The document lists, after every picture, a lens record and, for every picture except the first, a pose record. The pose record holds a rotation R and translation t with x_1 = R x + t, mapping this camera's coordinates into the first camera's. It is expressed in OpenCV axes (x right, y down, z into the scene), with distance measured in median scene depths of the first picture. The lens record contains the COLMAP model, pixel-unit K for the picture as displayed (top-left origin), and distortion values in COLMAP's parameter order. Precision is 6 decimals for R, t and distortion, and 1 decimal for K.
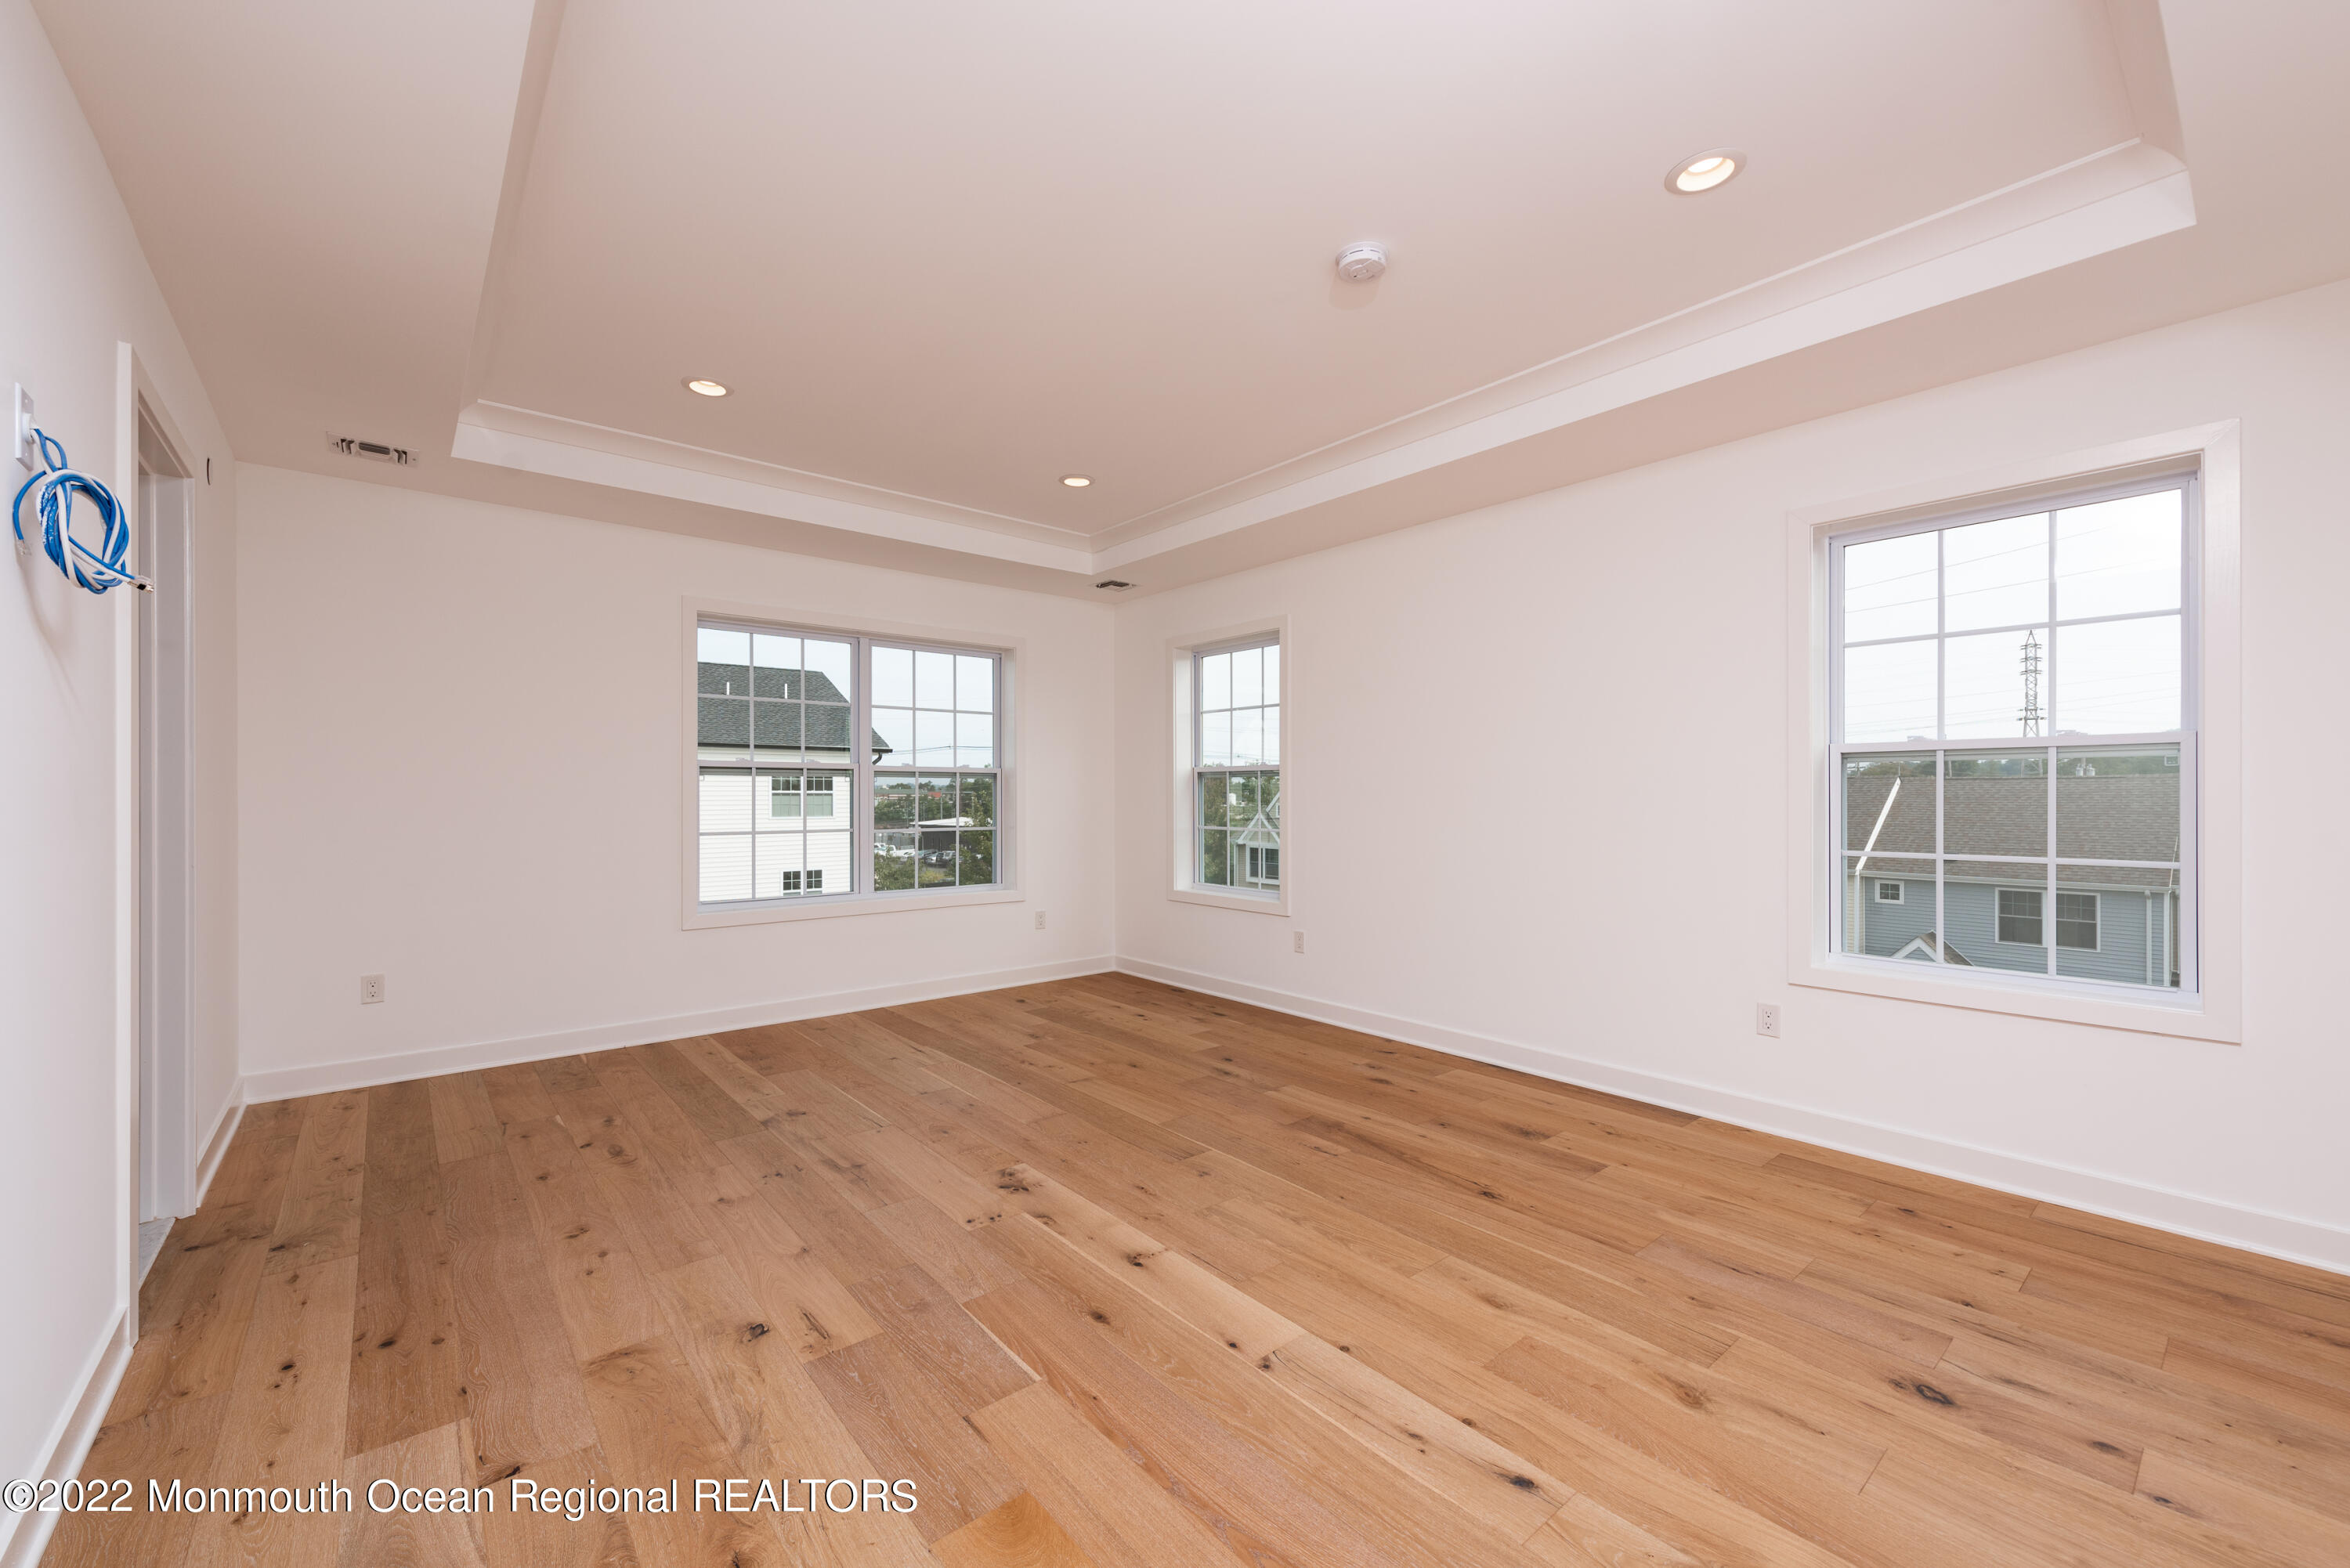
lens RADIAL K [[935.3, 0, 1177.7], [0, 935.3, 781.9], [0, 0, 1]] dist [0.008725, -0.002772]
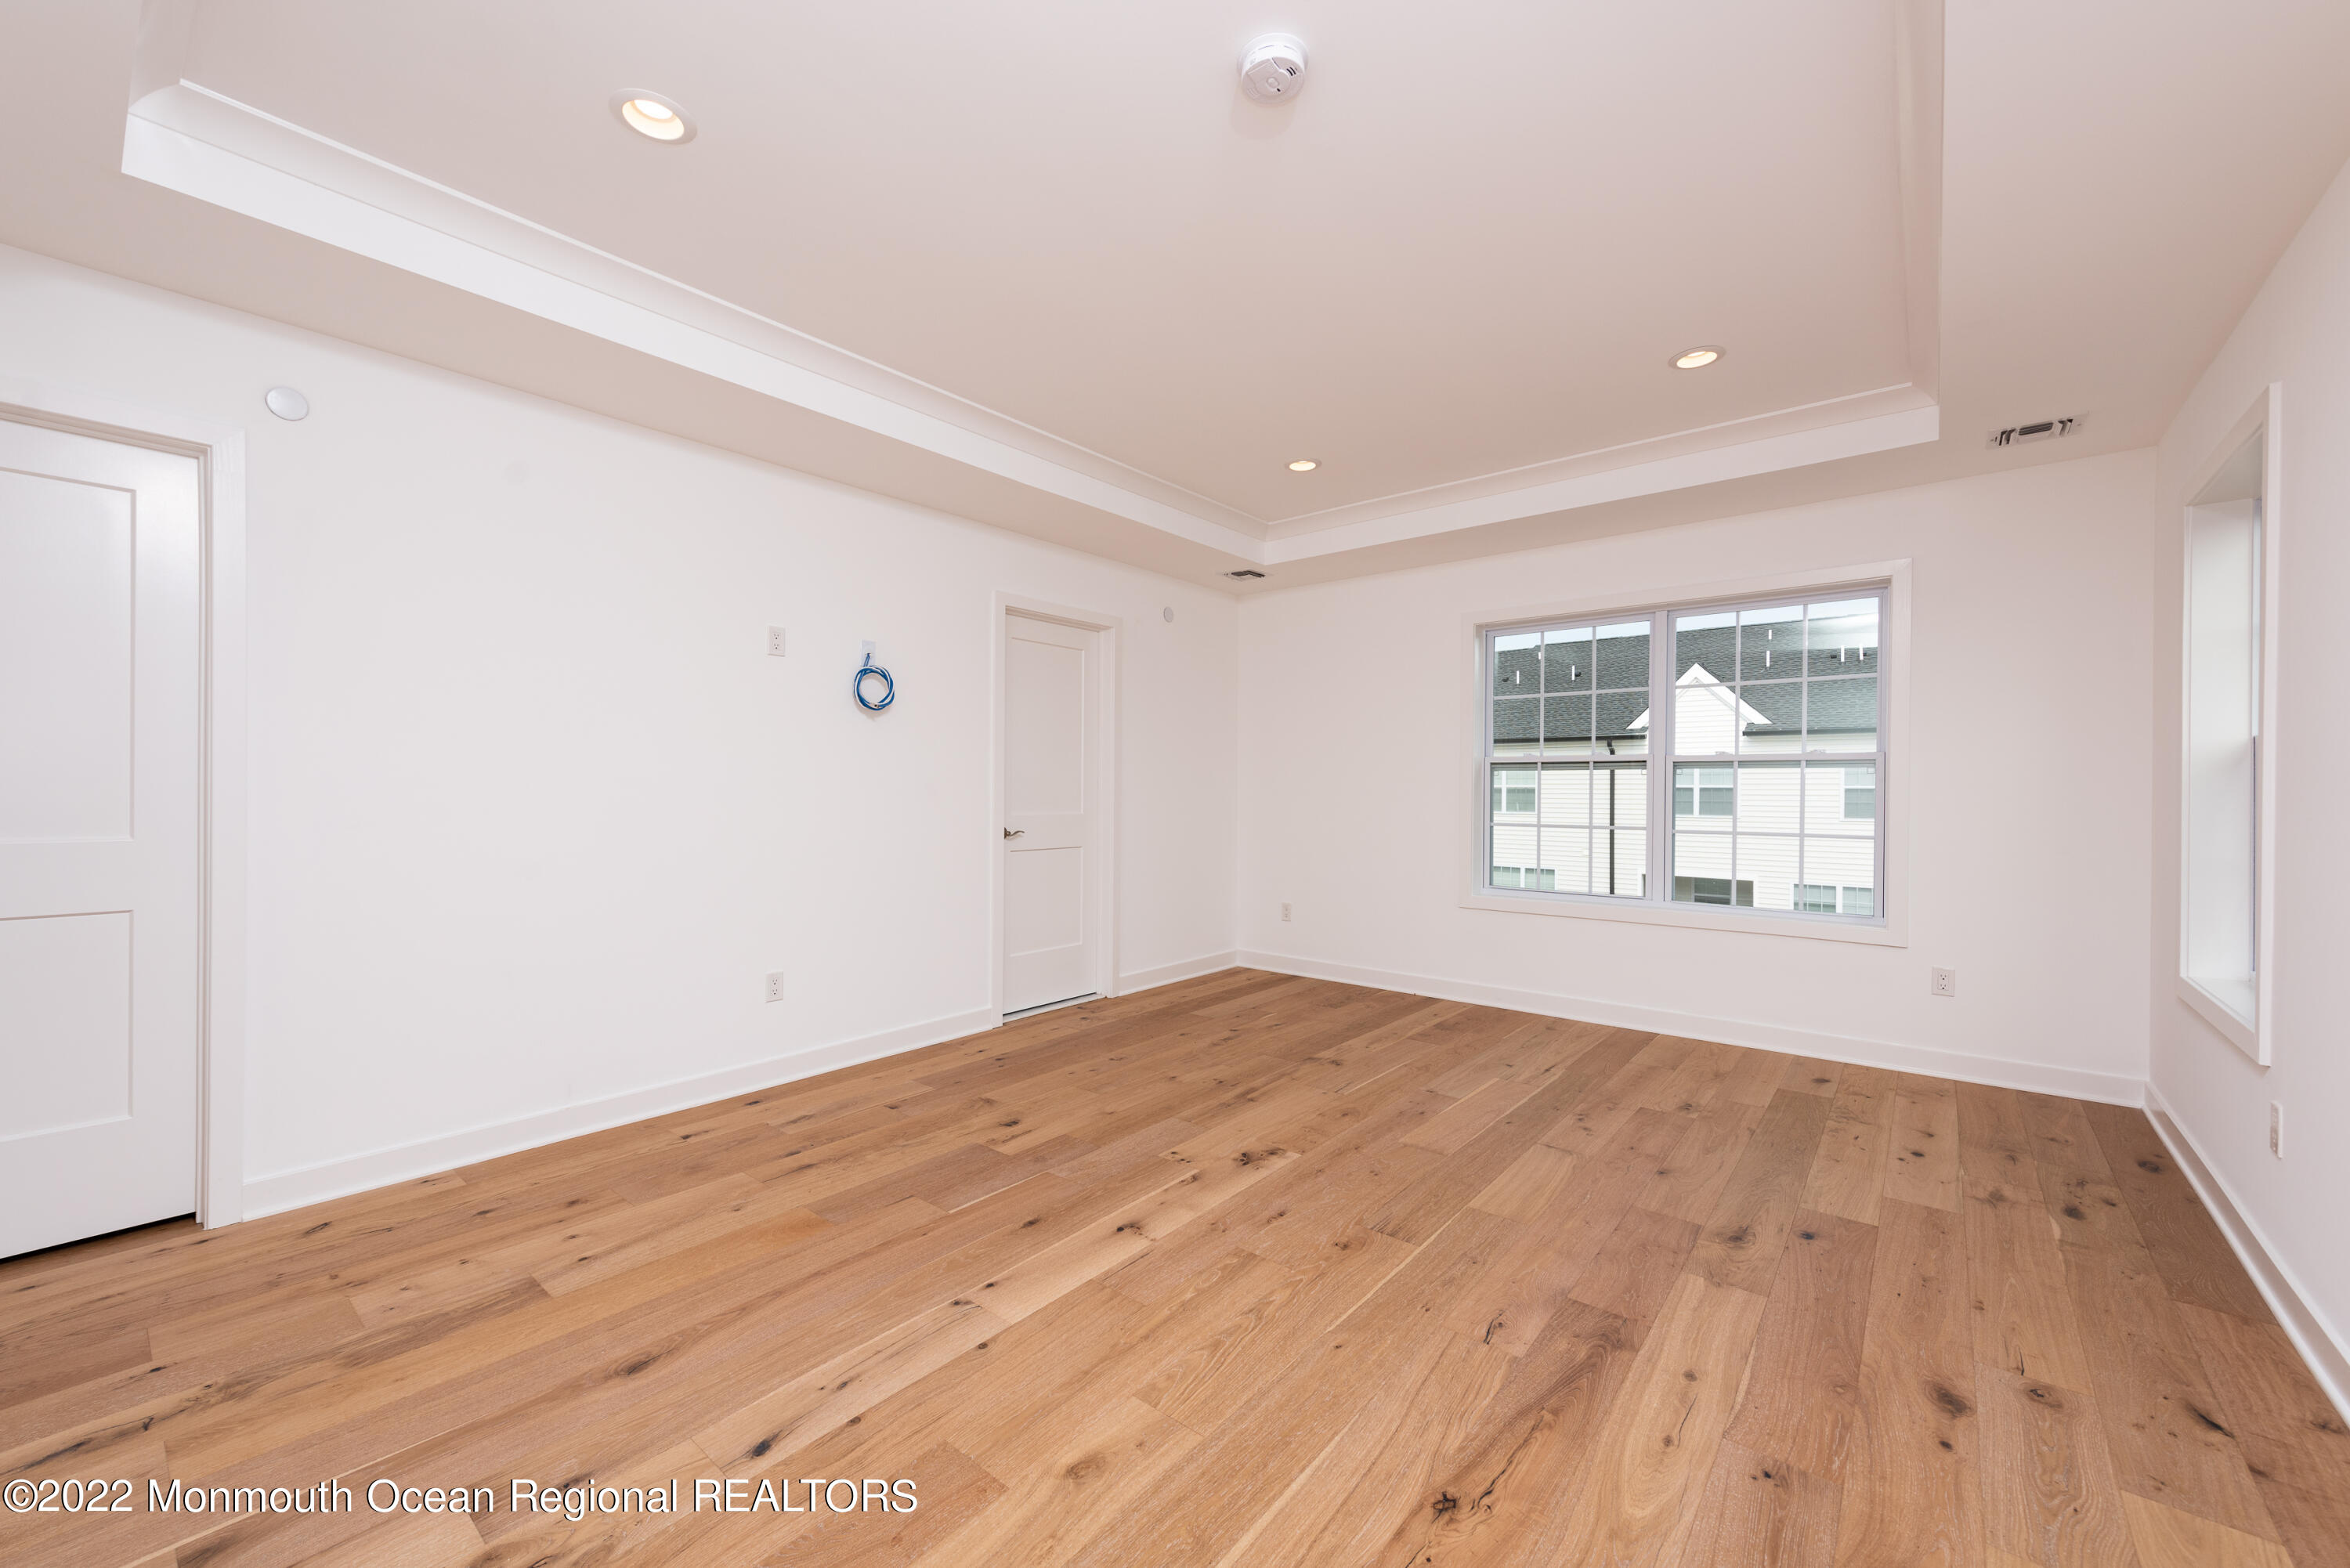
lens RADIAL K [[935.3, 0, 1172.5], [0, 935.3, 789.9], [0, 0, 1]] dist [0.008725, -0.002772]
pose [[0.169781, 0.007242, -0.985455, 0.599447], [0.005437, 0.999951, 0.008285, 0.005636], [0.985467, -0.006764, 0.169733, 0.524177]]
